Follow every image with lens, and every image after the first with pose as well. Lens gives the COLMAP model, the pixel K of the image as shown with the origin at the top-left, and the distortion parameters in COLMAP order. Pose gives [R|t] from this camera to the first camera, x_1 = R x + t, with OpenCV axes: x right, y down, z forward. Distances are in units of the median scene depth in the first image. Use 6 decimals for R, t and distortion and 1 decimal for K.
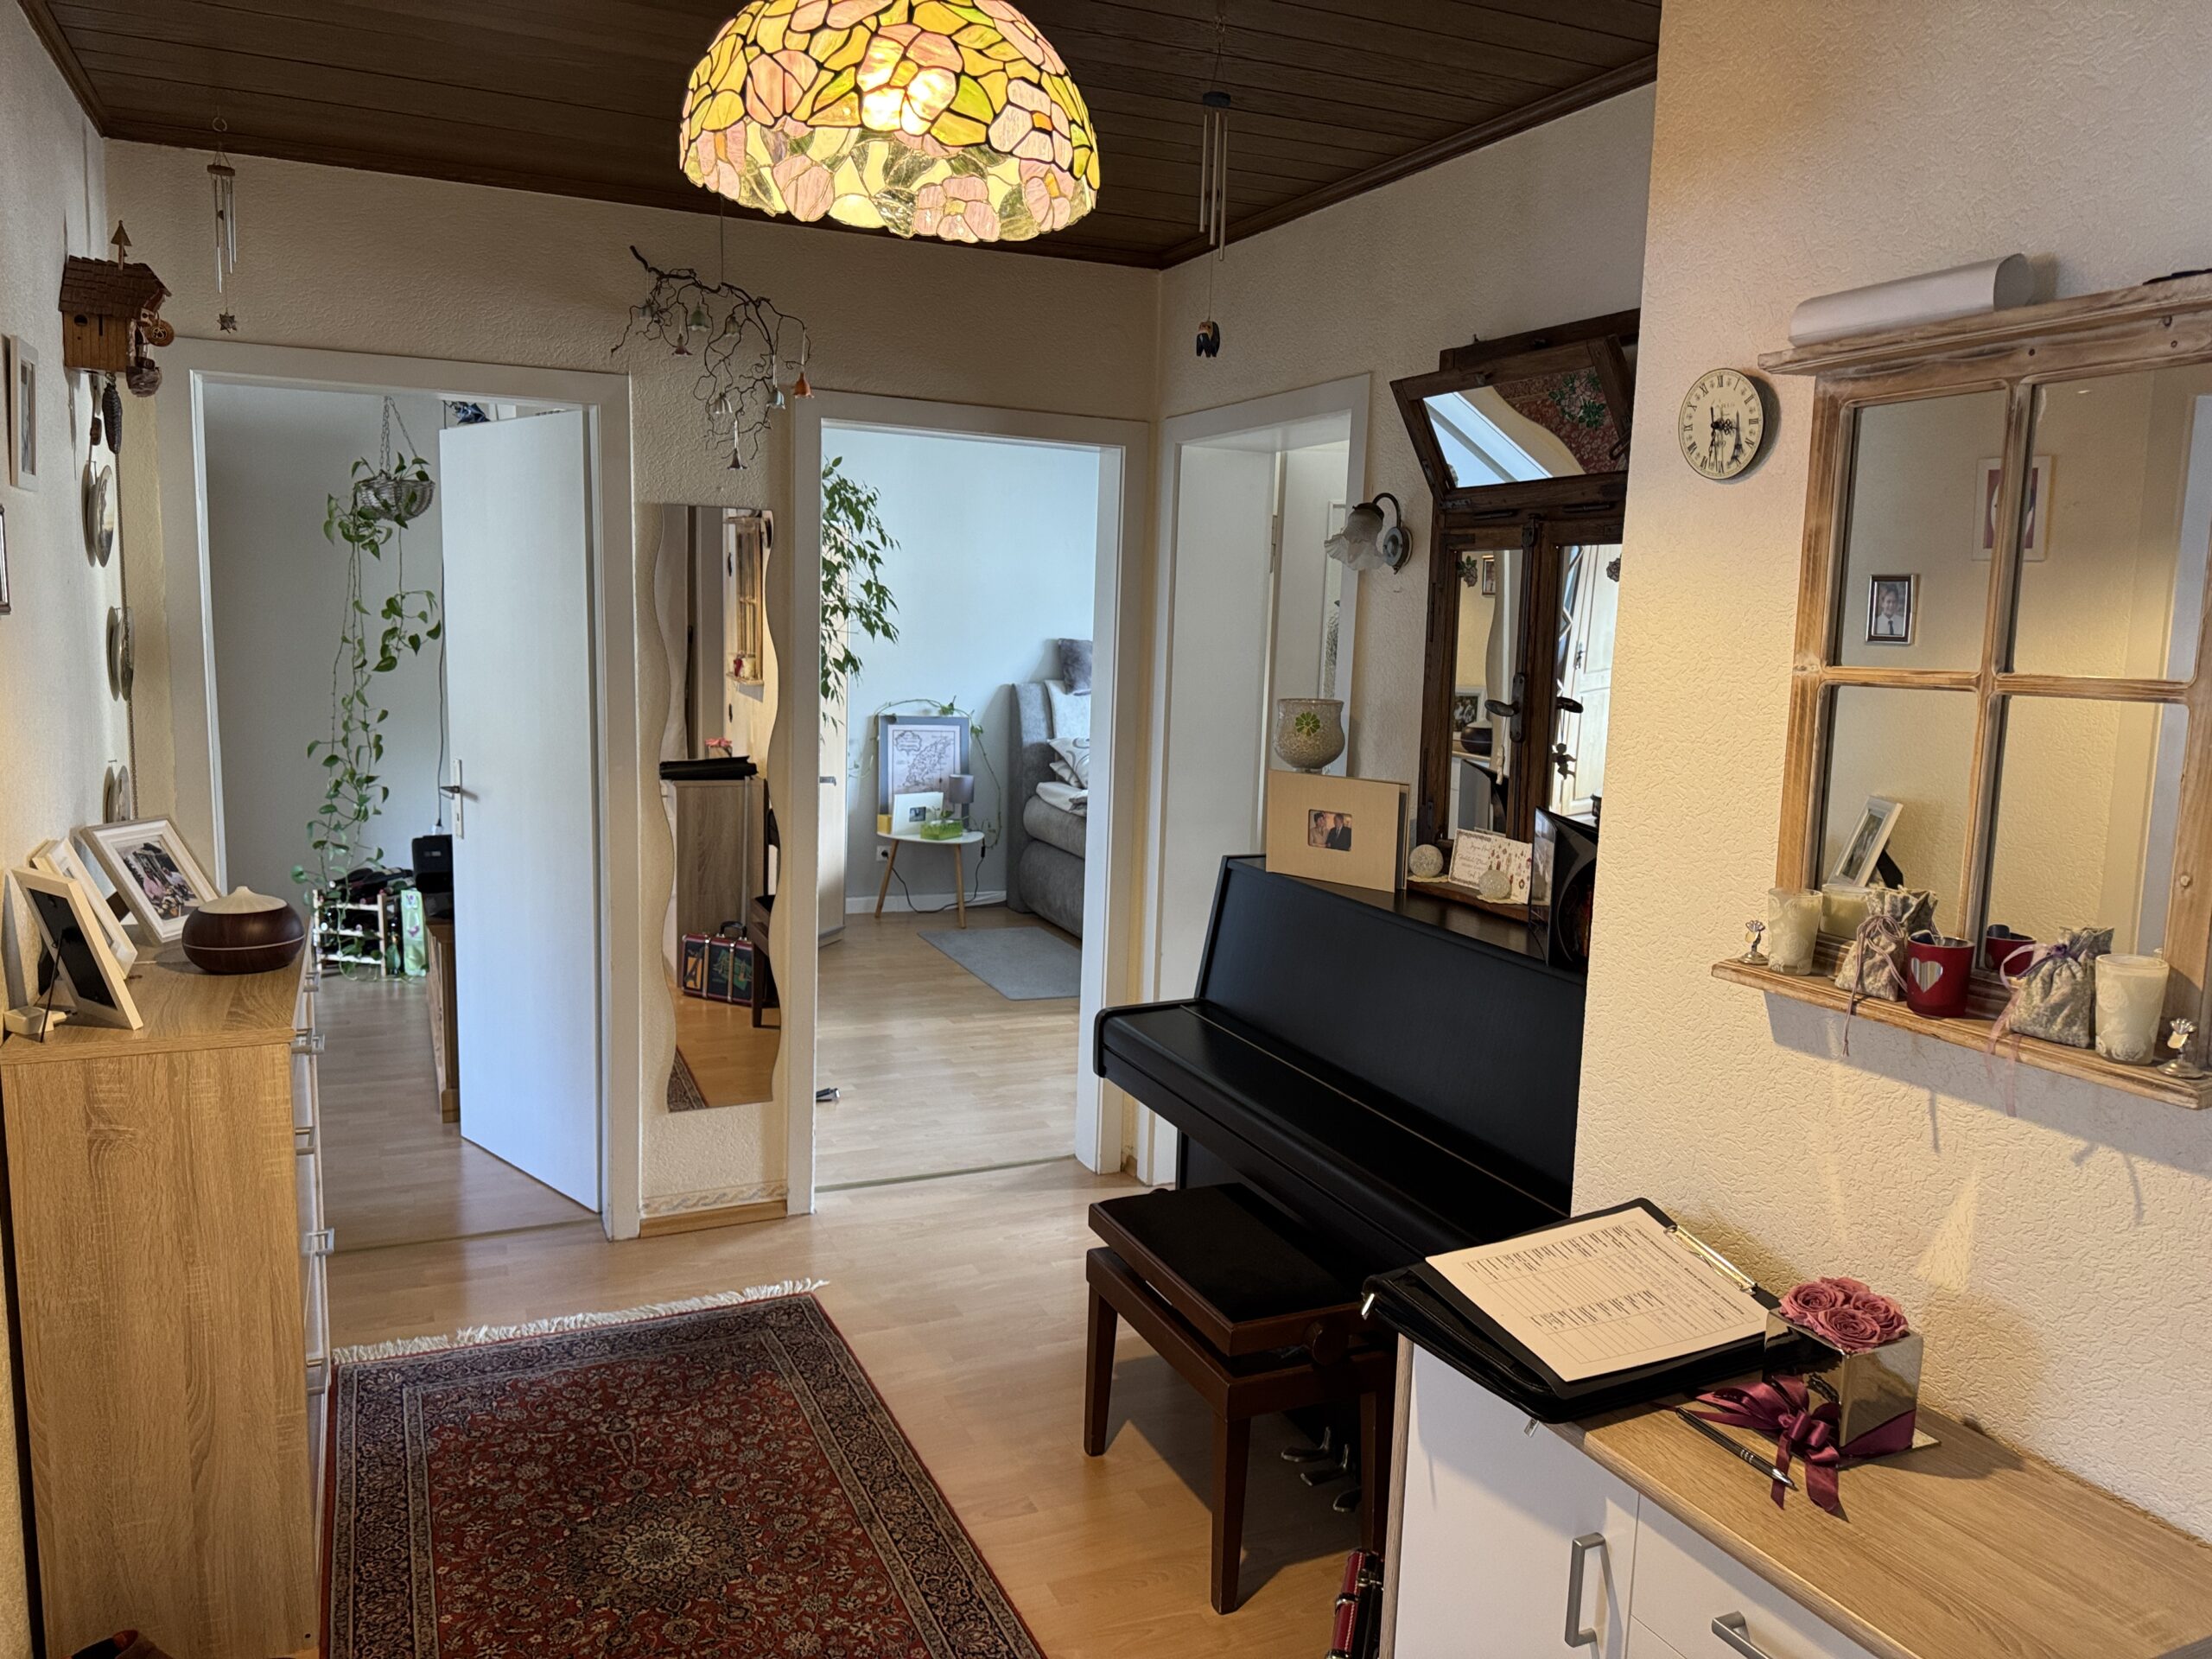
lens RADIAL K [[1568.1, 0, 1103.6], [0, 1568.1, 830.3], [0, 0, 1]] dist [-0.013442, -0.002760]
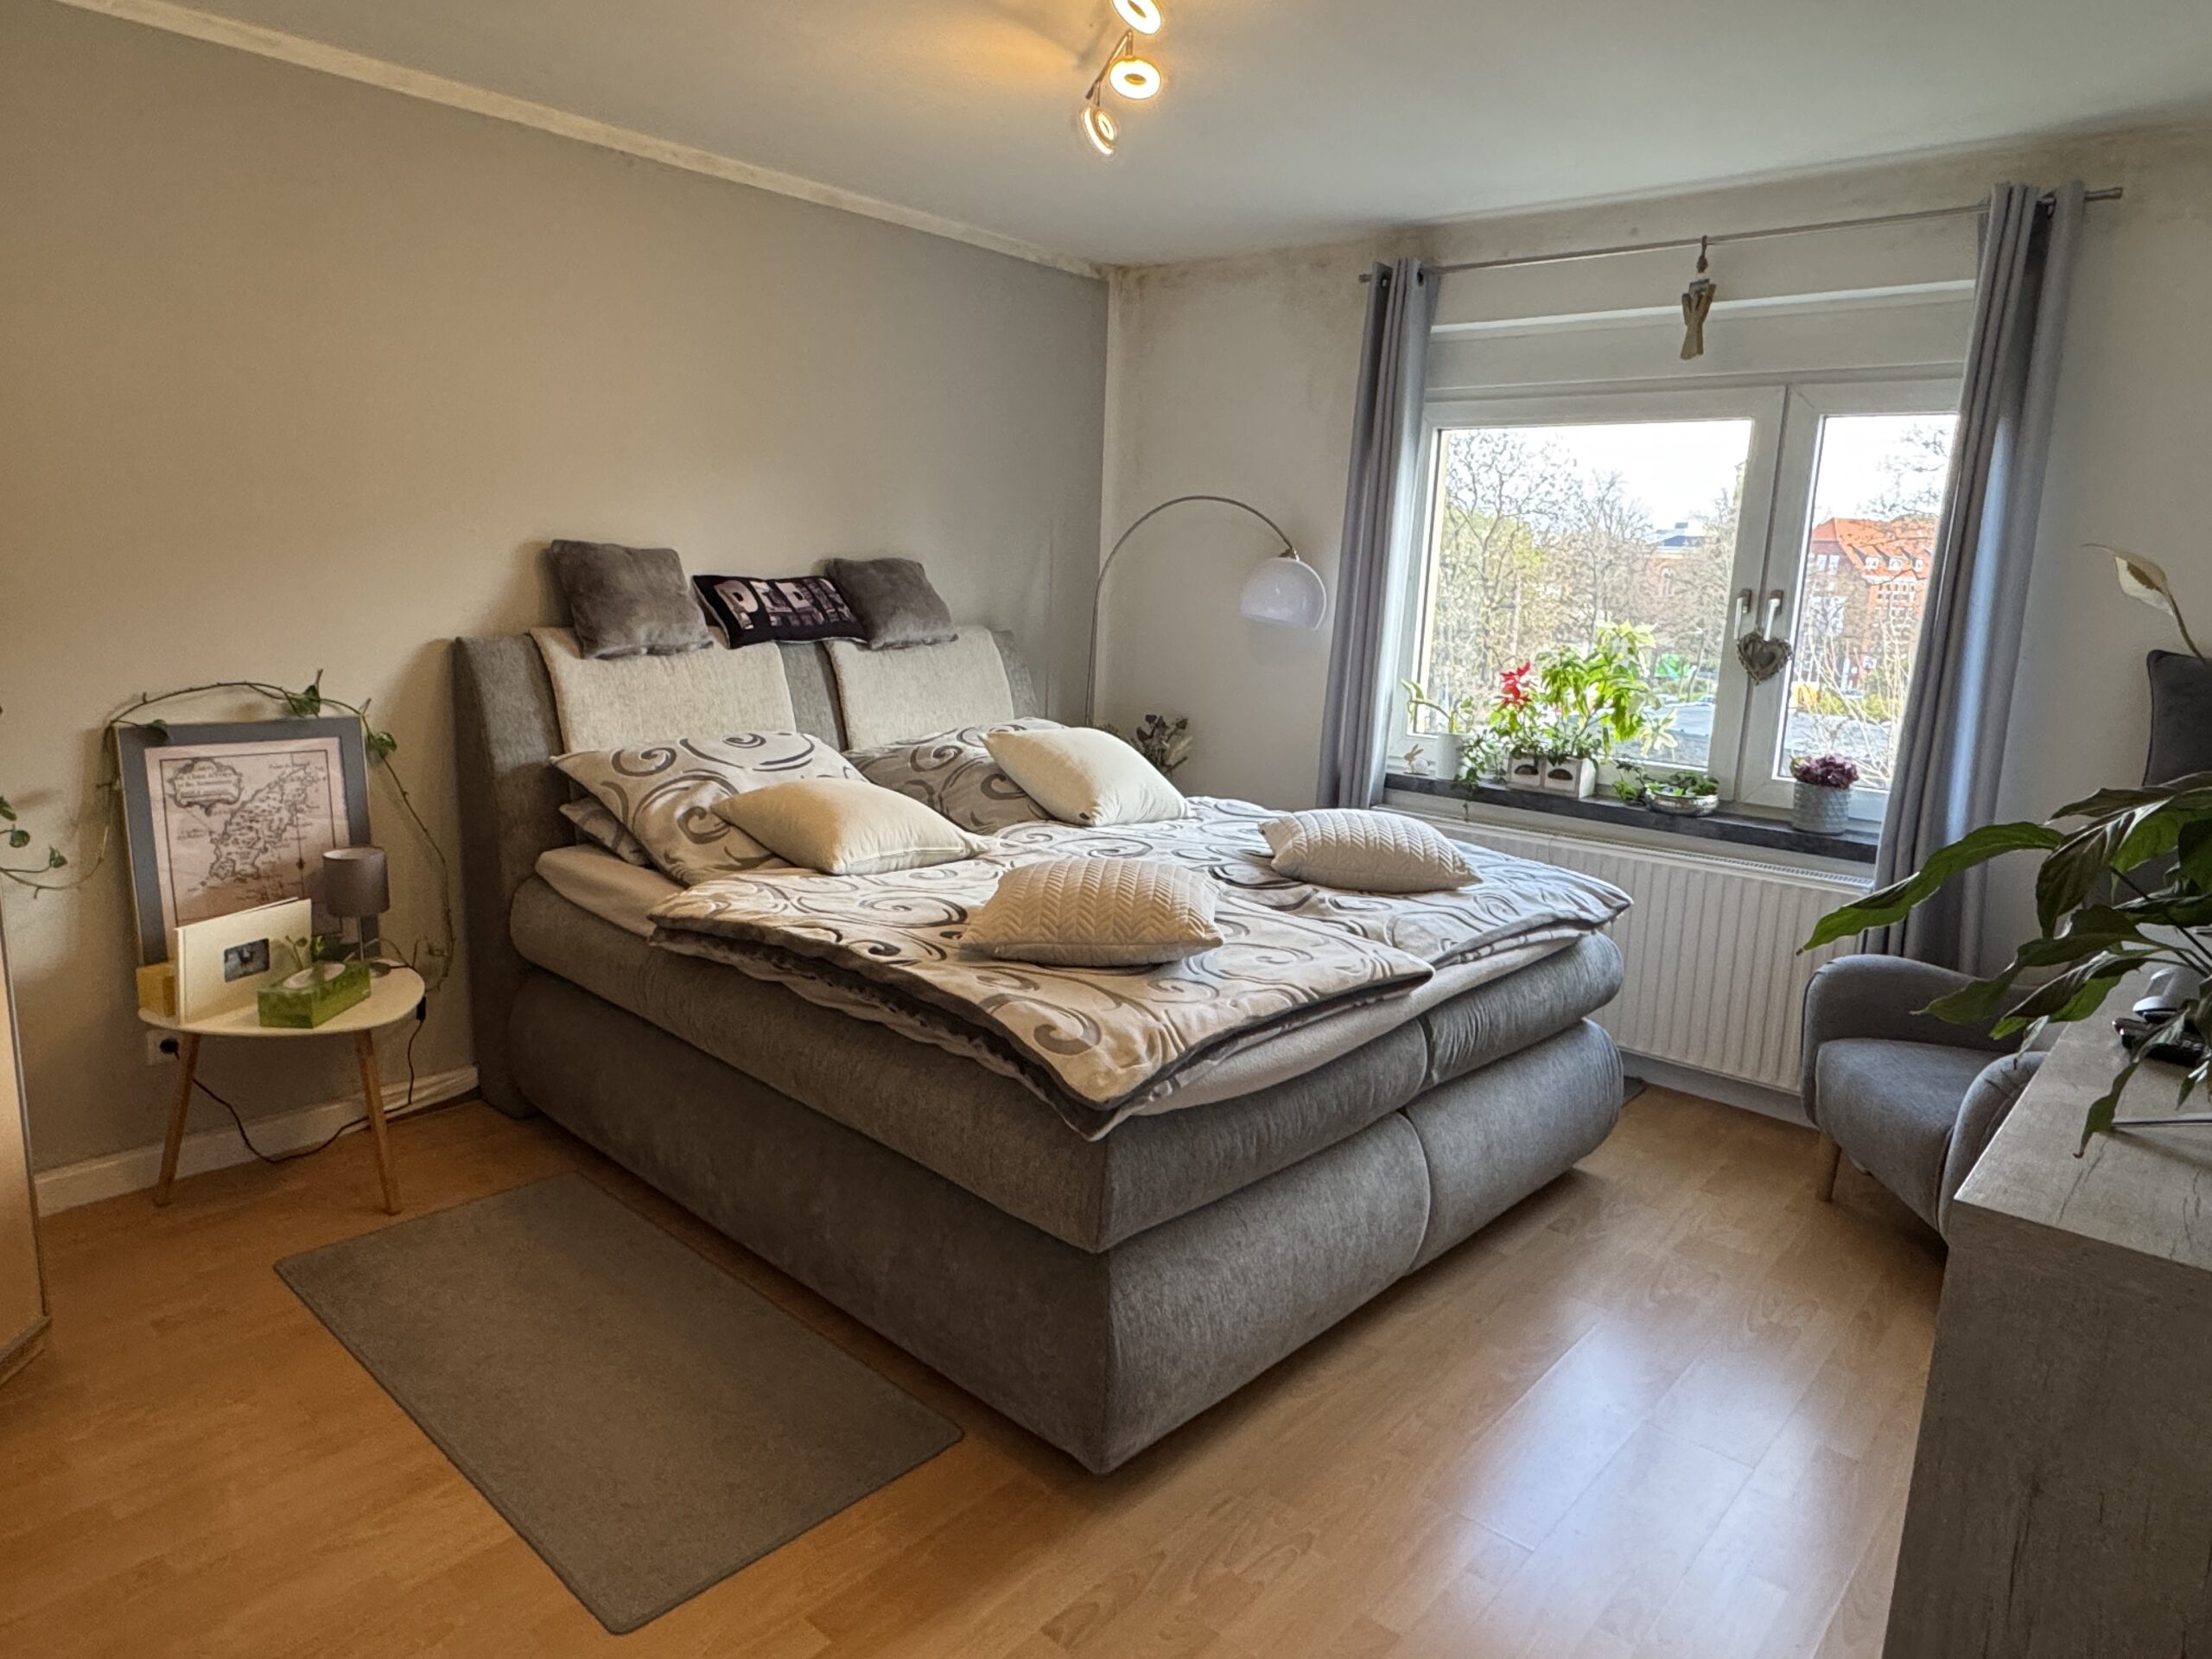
lens RADIAL K [[1407.5, 0, 1107.6], [0, 1407.5, 821.4], [0, 0, 1]] dist [-0.000251, -0.000798]
pose [[0.915999, -0.078219, 0.393482, -0.052258], [0.049110, 0.995295, 0.083527, -0.067875], [-0.398164, -0.057187, 0.915530, 0.562380]]
